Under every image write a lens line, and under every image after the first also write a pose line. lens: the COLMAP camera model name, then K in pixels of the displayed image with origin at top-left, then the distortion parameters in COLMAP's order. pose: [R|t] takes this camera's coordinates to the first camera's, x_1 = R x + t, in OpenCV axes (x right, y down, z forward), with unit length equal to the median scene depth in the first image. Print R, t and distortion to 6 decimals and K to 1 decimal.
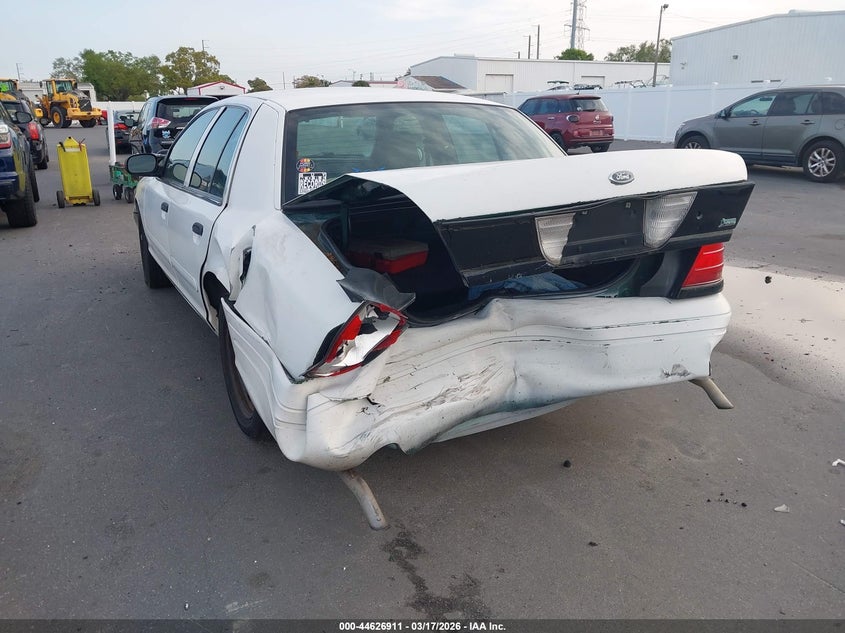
lens RADIAL K [[650.6, 0, 422.5], [0, 650.6, 316.5], [0, 0, 1]] dist [0.088690, -0.086140]
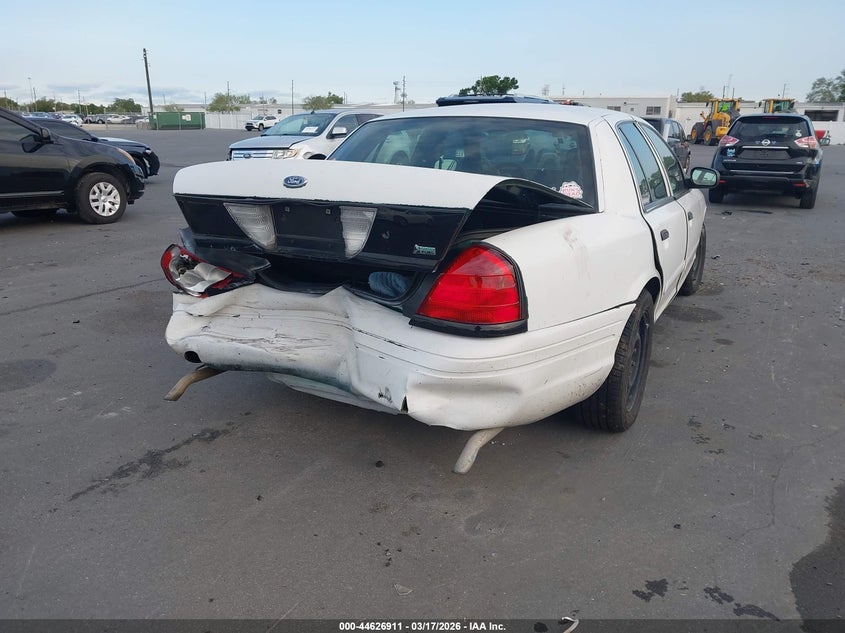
lens RADIAL K [[650.6, 0, 422.5], [0, 650.6, 316.5], [0, 0, 1]] dist [0.088690, -0.086140]
pose [[0.533431, 0.245366, -0.809474, 1.195899], [-0.267670, 0.956787, 0.113628, -0.153972], [0.802374, 0.156059, 0.576057, 0.494058]]
